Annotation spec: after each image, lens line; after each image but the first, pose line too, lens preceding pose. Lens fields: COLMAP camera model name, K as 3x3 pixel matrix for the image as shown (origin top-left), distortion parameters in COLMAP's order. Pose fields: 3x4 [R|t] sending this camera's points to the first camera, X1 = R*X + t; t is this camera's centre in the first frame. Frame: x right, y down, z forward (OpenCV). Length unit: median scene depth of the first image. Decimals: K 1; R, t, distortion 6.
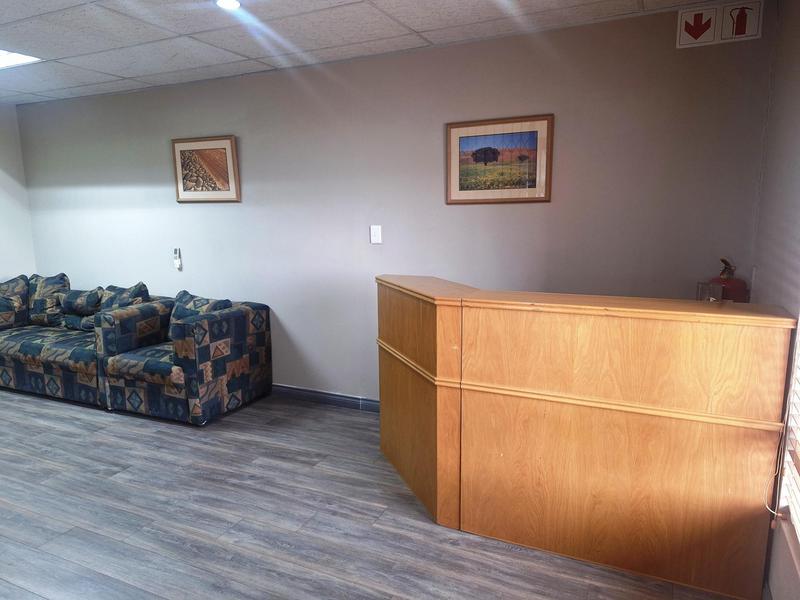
lens RADIAL K [[553.9, 0, 396.1], [0, 553.9, 305.8], [0, 0, 1]] dist [0.085933, -0.090968]
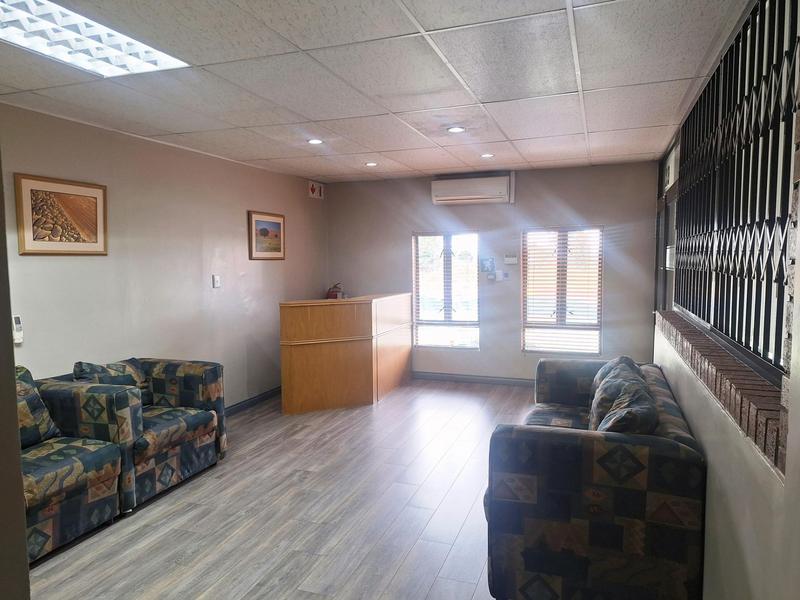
lens RADIAL K [[553.9, 0, 396.1], [0, 553.9, 305.8], [0, 0, 1]] dist [0.085933, -0.090968]
pose [[-0.094773, -0.070453, 0.993003, -1.465322], [0.181127, 0.979623, 0.086791, -0.113089], [-0.978883, 0.188085, -0.080081, 0.717313]]
